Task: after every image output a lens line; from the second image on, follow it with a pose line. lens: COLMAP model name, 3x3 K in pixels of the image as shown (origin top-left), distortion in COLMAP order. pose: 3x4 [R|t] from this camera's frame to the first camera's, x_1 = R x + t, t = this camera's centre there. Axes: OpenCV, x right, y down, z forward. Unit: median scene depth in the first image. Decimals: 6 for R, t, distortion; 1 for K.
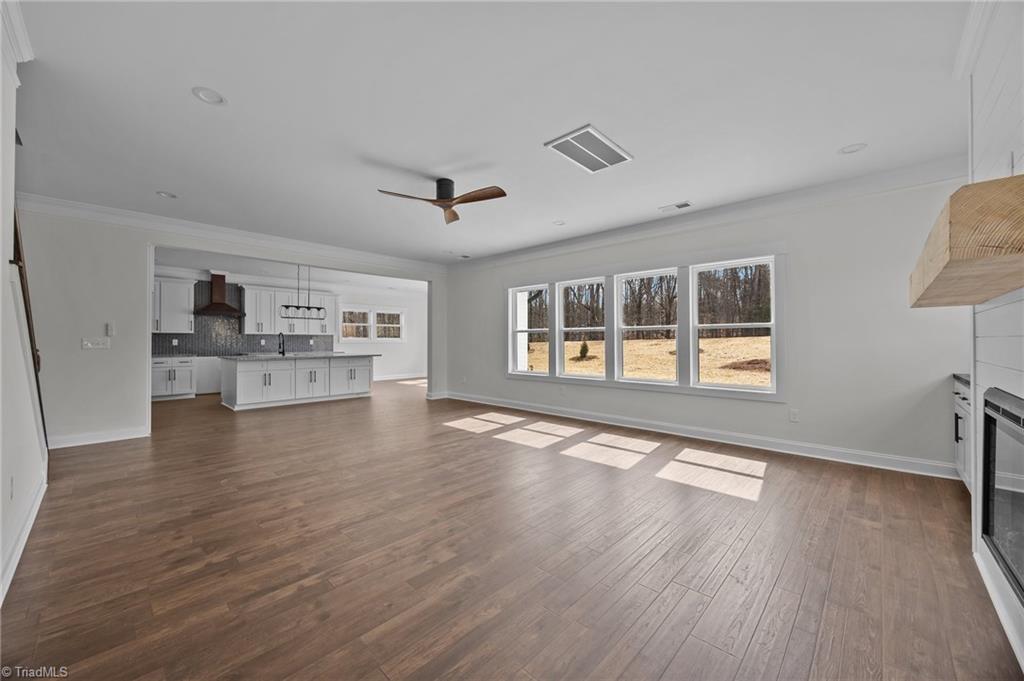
lens RADIAL K [[390.8, 0, 513.1], [0, 390.8, 340.3], [0, 0, 1]] dist [-0.001817, -0.000595]
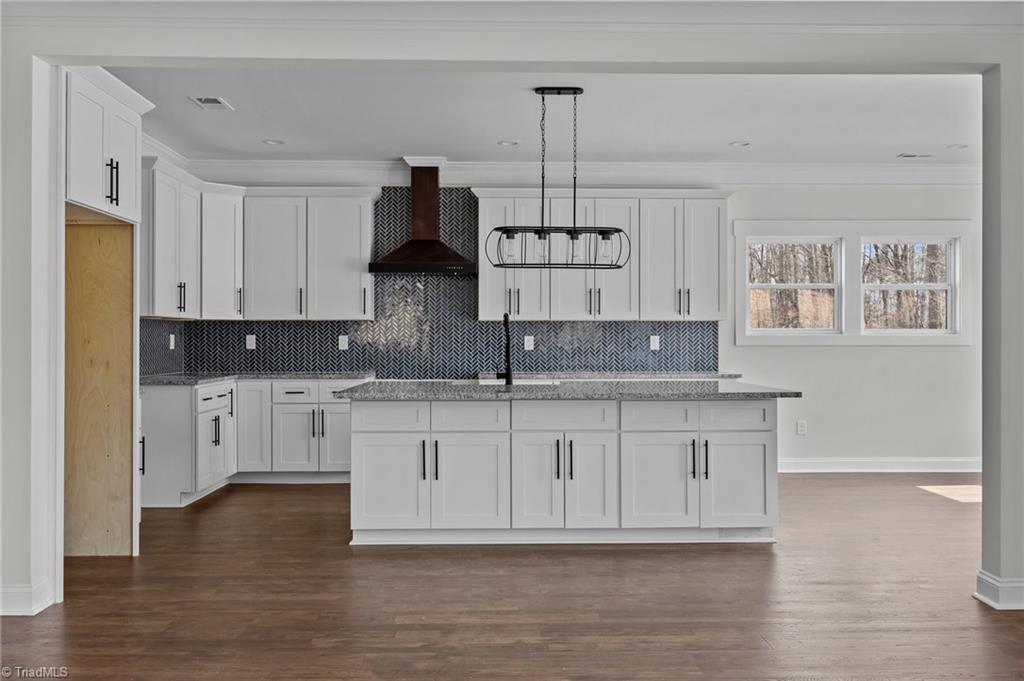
lens RADIAL K [[968.2, 0, 511.1], [0, 968.2, 340.8], [0, 0, 1]] dist [-0.007461, 0.000000]
pose [[0.700585, 0.000606, -0.713568, -0.013894], [0.001615, 0.999996, 0.002436, 0.000874], [0.713567, -0.002859, 0.700581, 0.400034]]
